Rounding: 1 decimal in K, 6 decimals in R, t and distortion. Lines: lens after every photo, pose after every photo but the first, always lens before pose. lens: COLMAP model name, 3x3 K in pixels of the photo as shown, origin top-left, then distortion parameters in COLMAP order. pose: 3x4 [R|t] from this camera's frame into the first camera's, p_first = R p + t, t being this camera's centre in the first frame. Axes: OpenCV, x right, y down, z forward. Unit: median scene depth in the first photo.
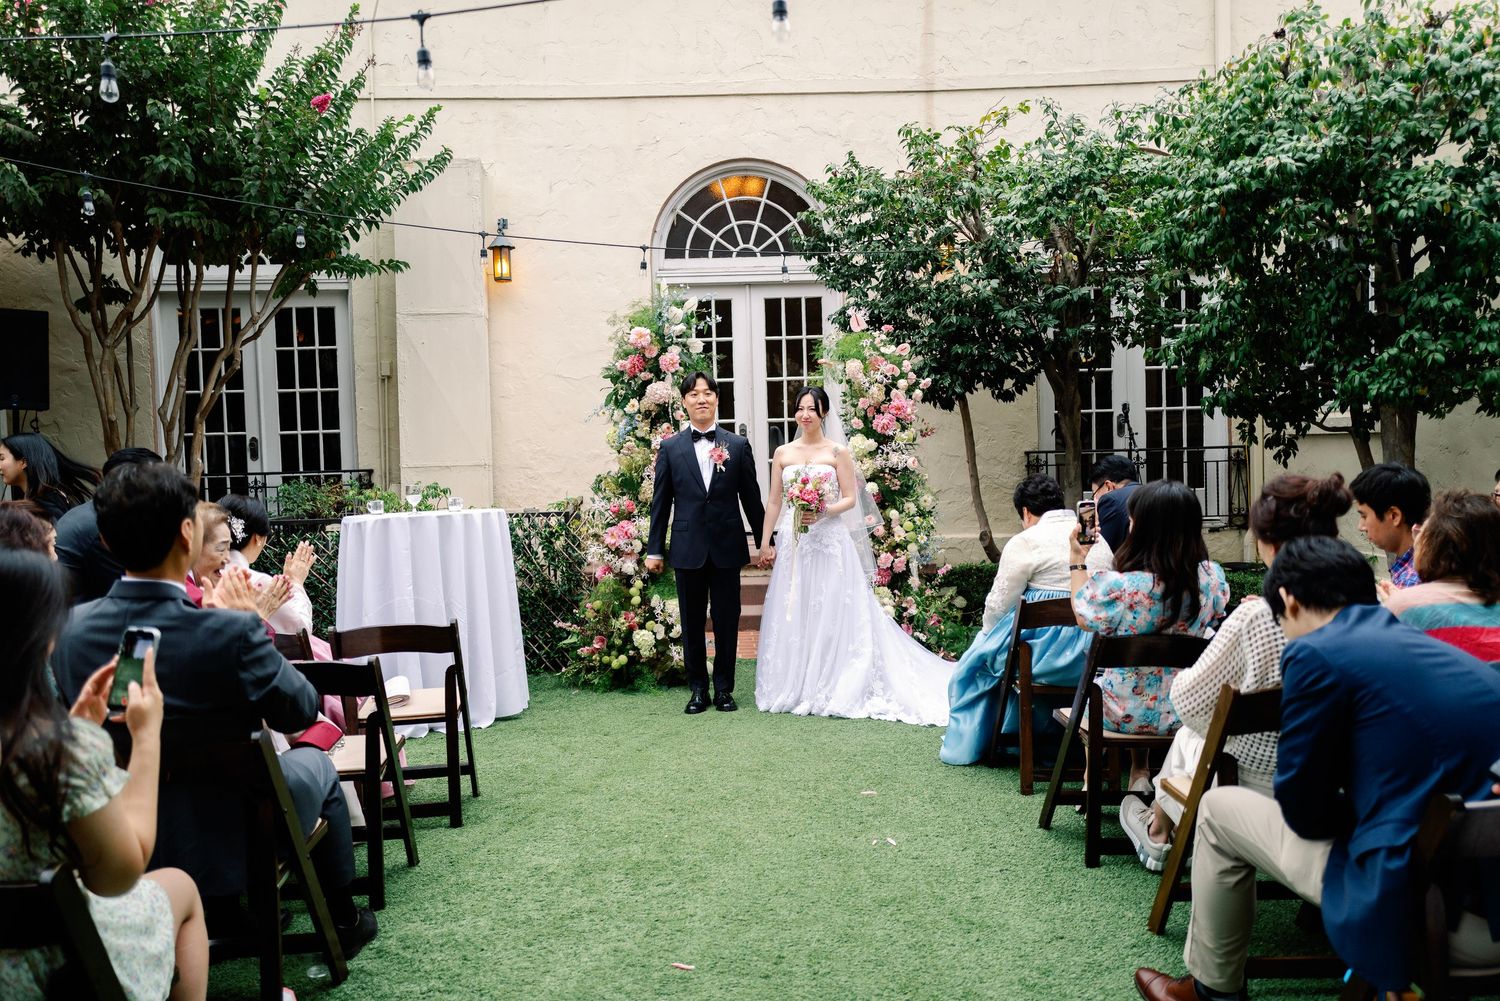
lens RADIAL K [[1136.9, 0, 748.5], [0, 1136.9, 495.9], [0, 0, 1]] dist [-0.021105, 0.045983]
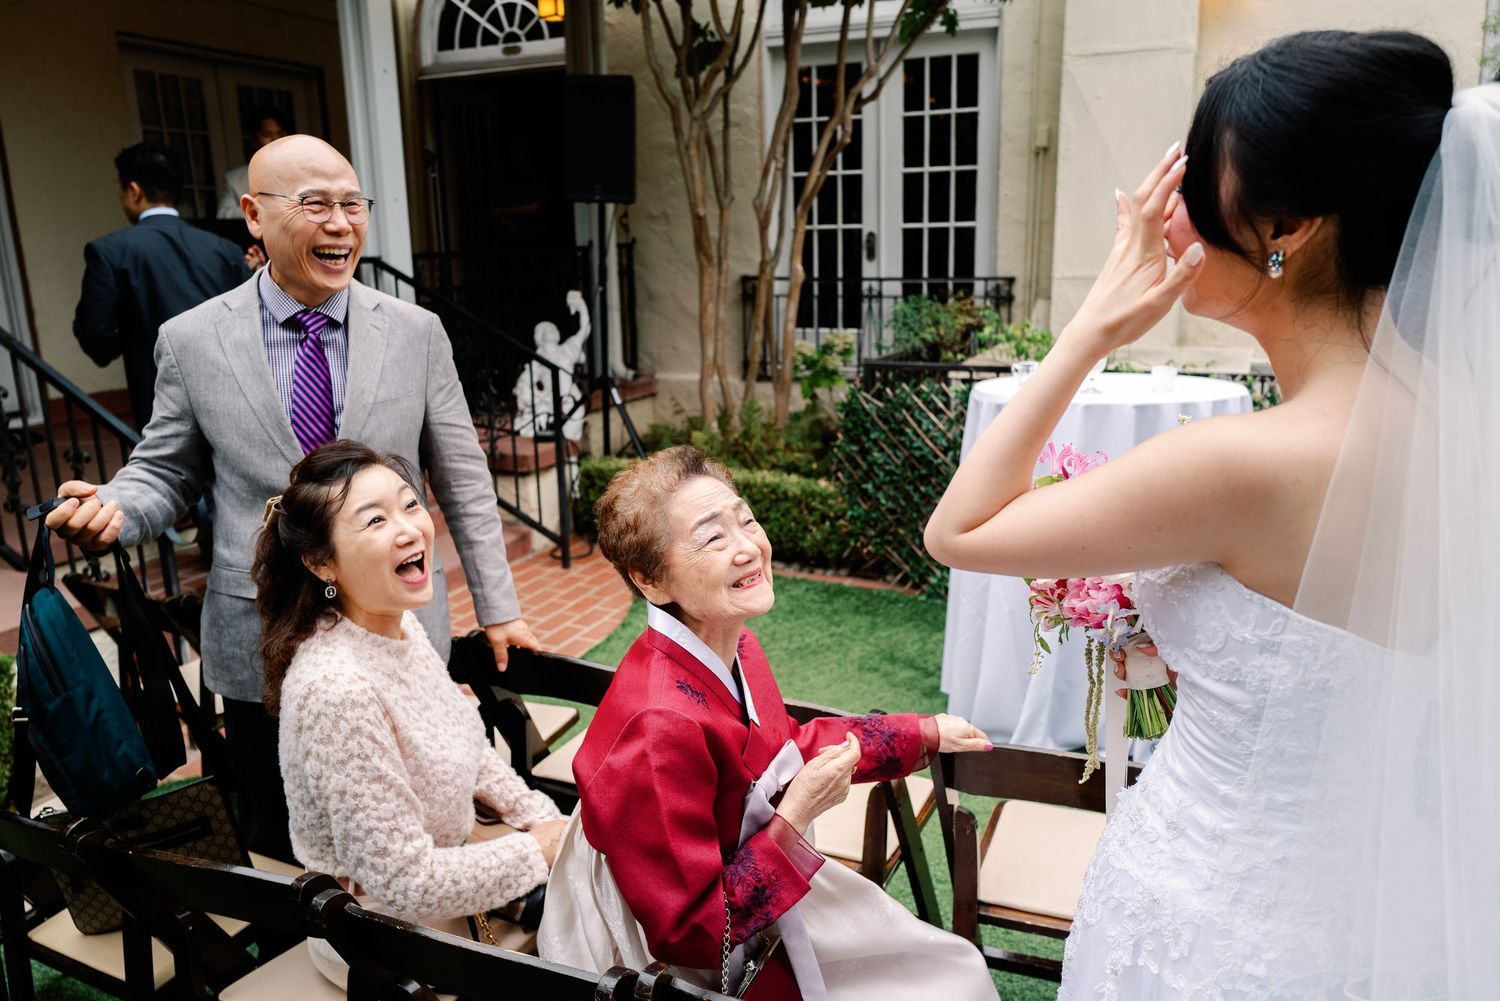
lens RADIAL K [[1121.7, 0, 752.5], [0, 1121.7, 499.3], [0, 0, 1]] dist [-0.040495, 0.064037]
pose [[0.860527, 0.126531, -0.493441, -0.121172], [-0.024742, 0.977899, 0.207611, -0.036422], [0.508804, -0.166446, 0.844638, 0.329418]]
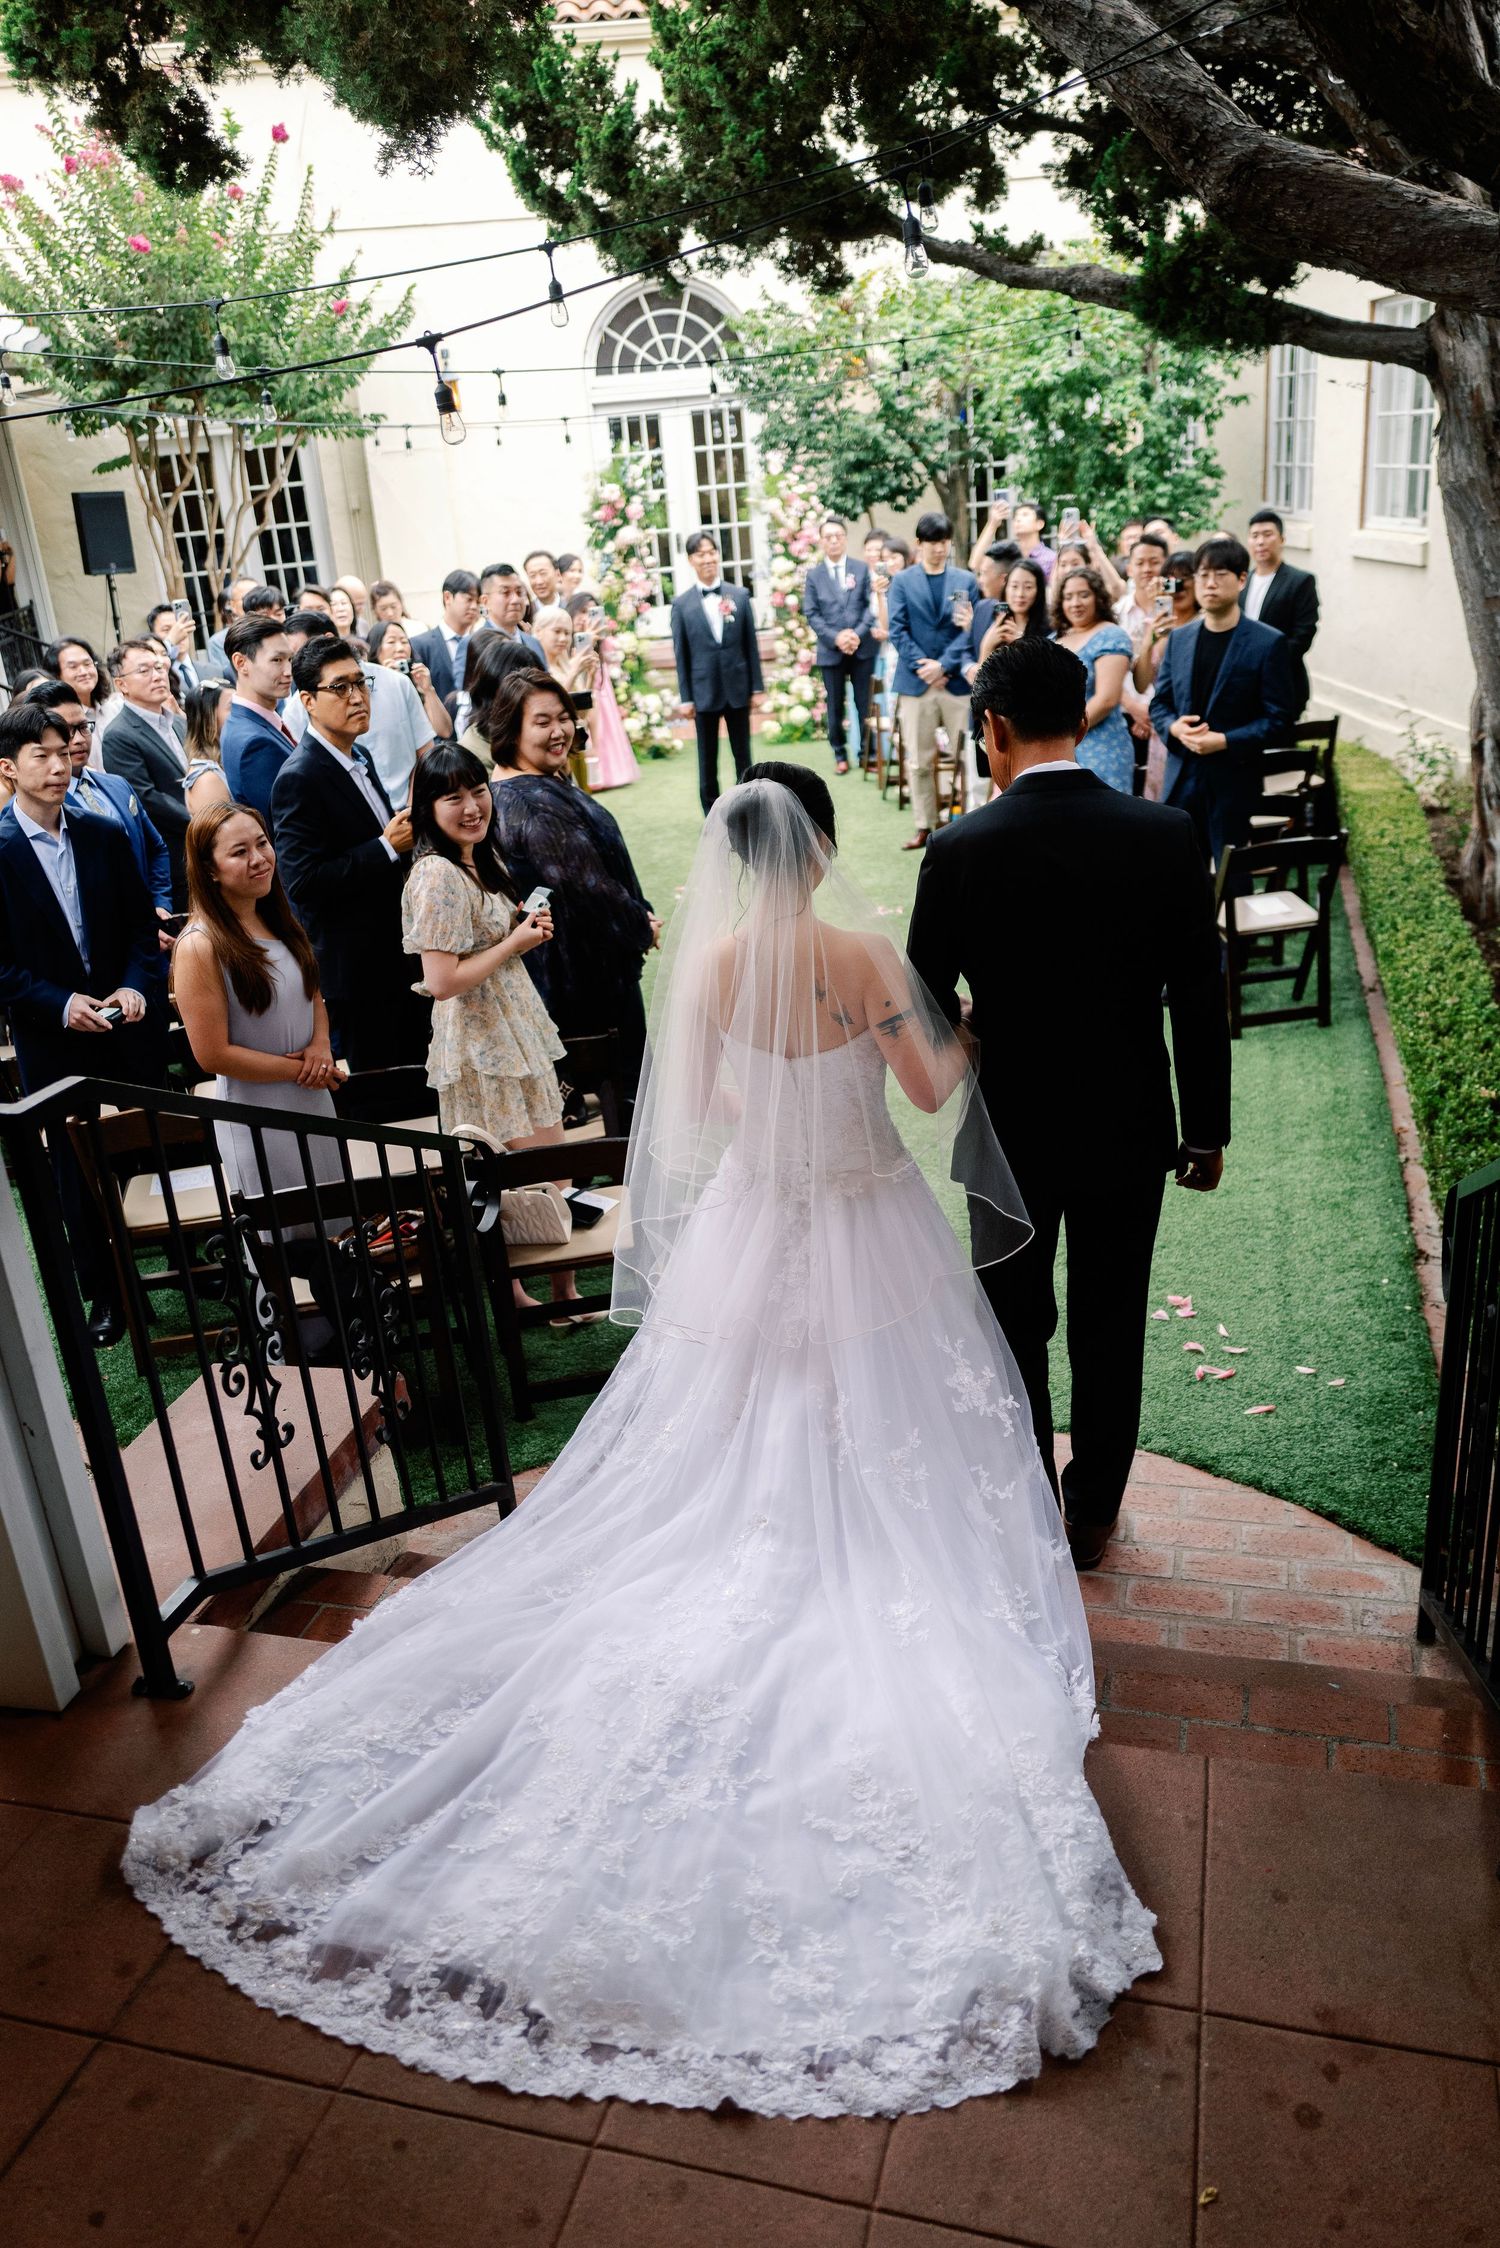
lens RADIAL K [[1683.4, 0, 750.0], [0, 1683.4, 1124.0], [0, 0, 1]] dist [-0.068022, 0.099093]
pose [[0.996117, -0.073836, 0.047954, -0.071439], [0.053988, 0.942520, 0.329760, -0.069582], [-0.069545, -0.325890, 0.942846, -0.938884]]
